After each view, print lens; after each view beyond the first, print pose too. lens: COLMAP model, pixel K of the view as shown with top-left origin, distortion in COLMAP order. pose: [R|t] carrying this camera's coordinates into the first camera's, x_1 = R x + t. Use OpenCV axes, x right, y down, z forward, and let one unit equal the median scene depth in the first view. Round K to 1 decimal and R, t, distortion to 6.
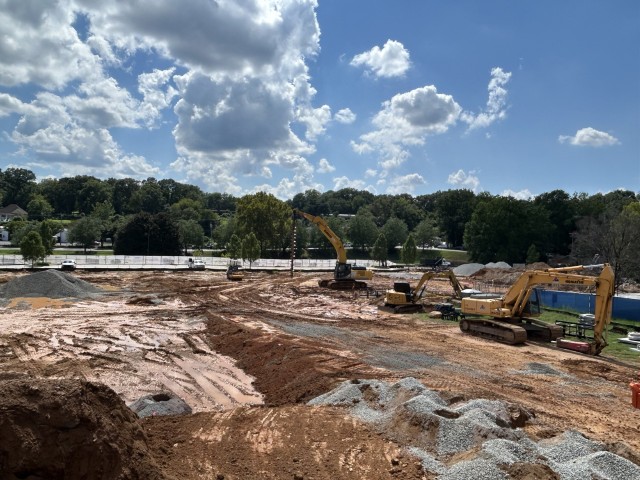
lens RADIAL K [[464.8, 0, 320.0], [0, 464.8, 240.0], [0, 0, 1]] dist [0.003331, 0.001139]
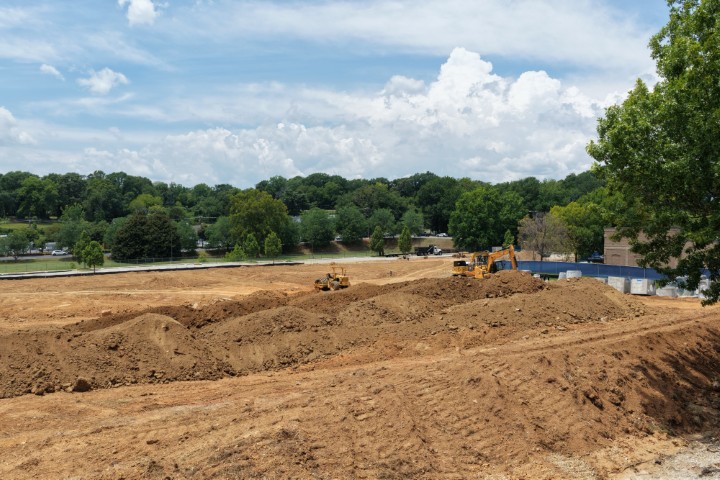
lens RADIAL K [[607.8, 0, 360.0], [0, 607.8, 240.0], [0, 0, 1]] dist [0.000555, 0.015808]
pose [[0.984415, -0.051149, 0.168260, -0.078136], [0.047778, 0.998569, 0.024024, -0.008919], [-0.169248, -0.015611, 0.985450, -0.207587]]
